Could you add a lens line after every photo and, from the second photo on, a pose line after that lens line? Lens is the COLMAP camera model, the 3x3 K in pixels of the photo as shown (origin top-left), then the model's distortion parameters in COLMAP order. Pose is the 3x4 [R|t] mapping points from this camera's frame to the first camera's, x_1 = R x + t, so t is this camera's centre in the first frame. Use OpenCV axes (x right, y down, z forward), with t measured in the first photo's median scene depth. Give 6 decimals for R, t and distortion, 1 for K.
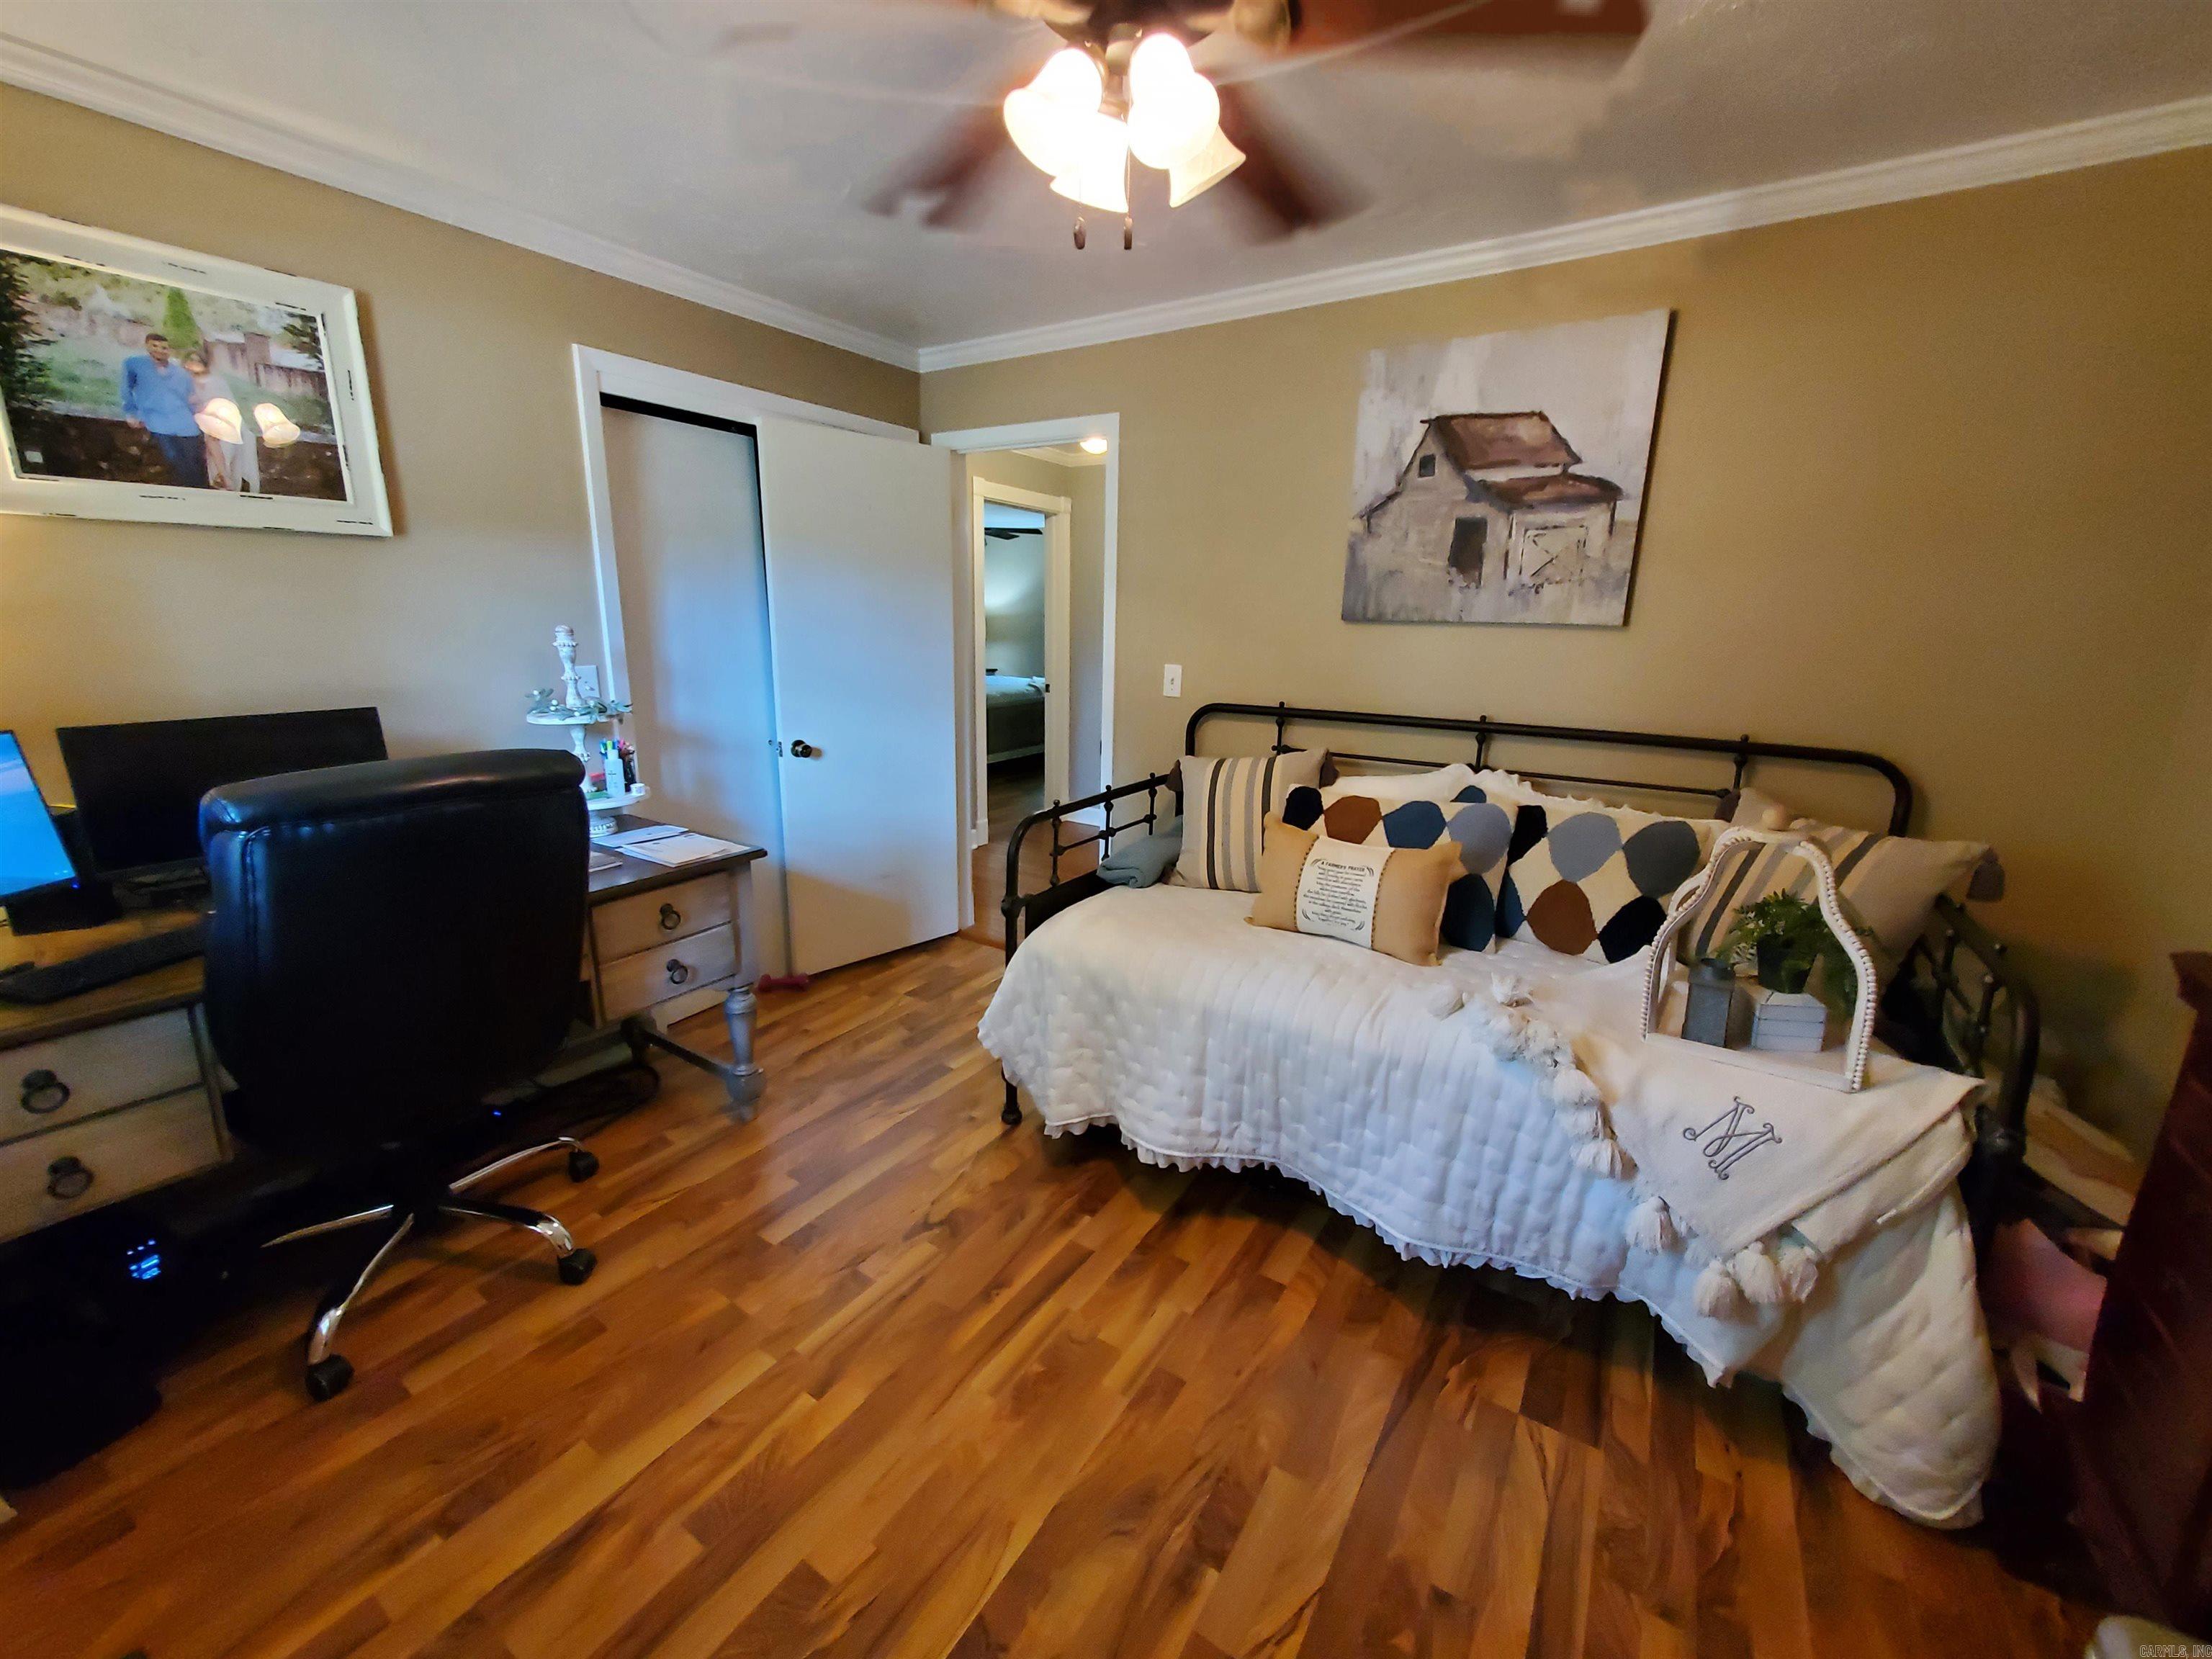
lens RADIAL K [[871.9, 0, 1108.9], [0, 871.9, 819.9], [0, 0, 1]] dist [-0.001550, -0.001887]
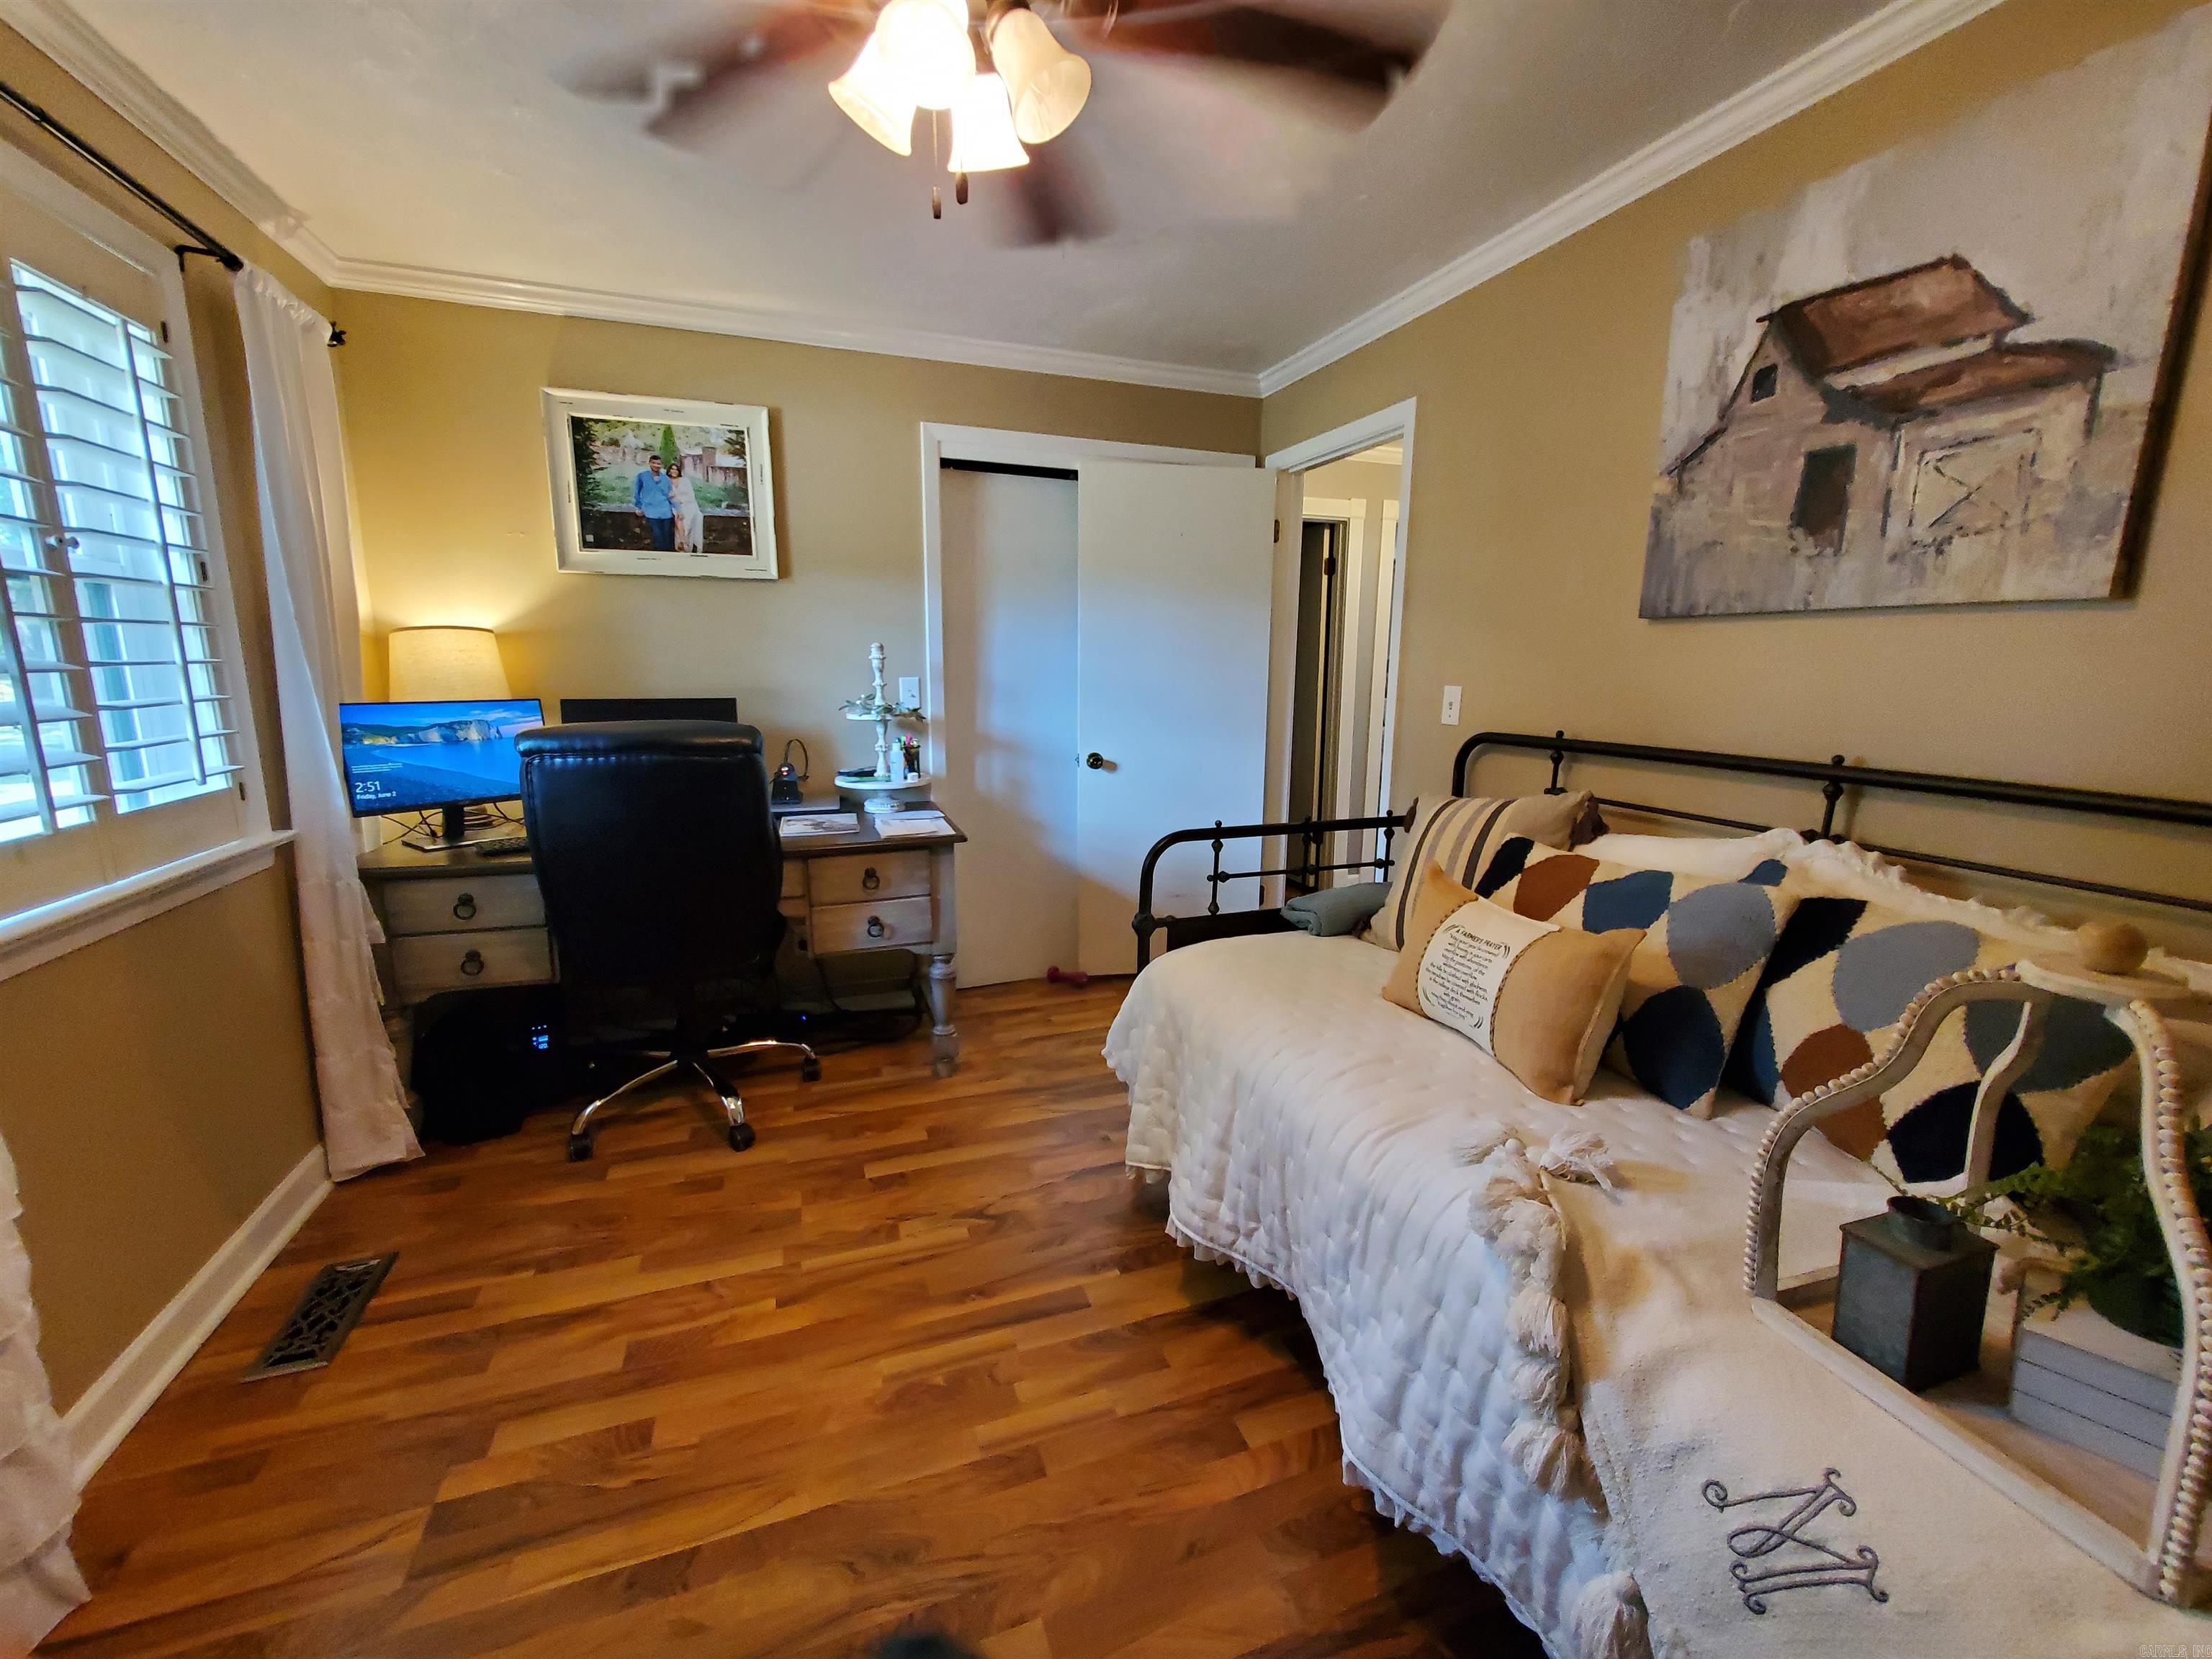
lens RADIAL K [[871.9, 0, 1108.9], [0, 871.9, 819.9], [0, 0, 1]] dist [-0.001550, -0.001887]
pose [[0.799126, 0.097215, -0.593250, 0.438292], [-0.132085, 0.991117, -0.015509, 0.006432], [0.586473, 0.090754, 0.804869, 0.215711]]
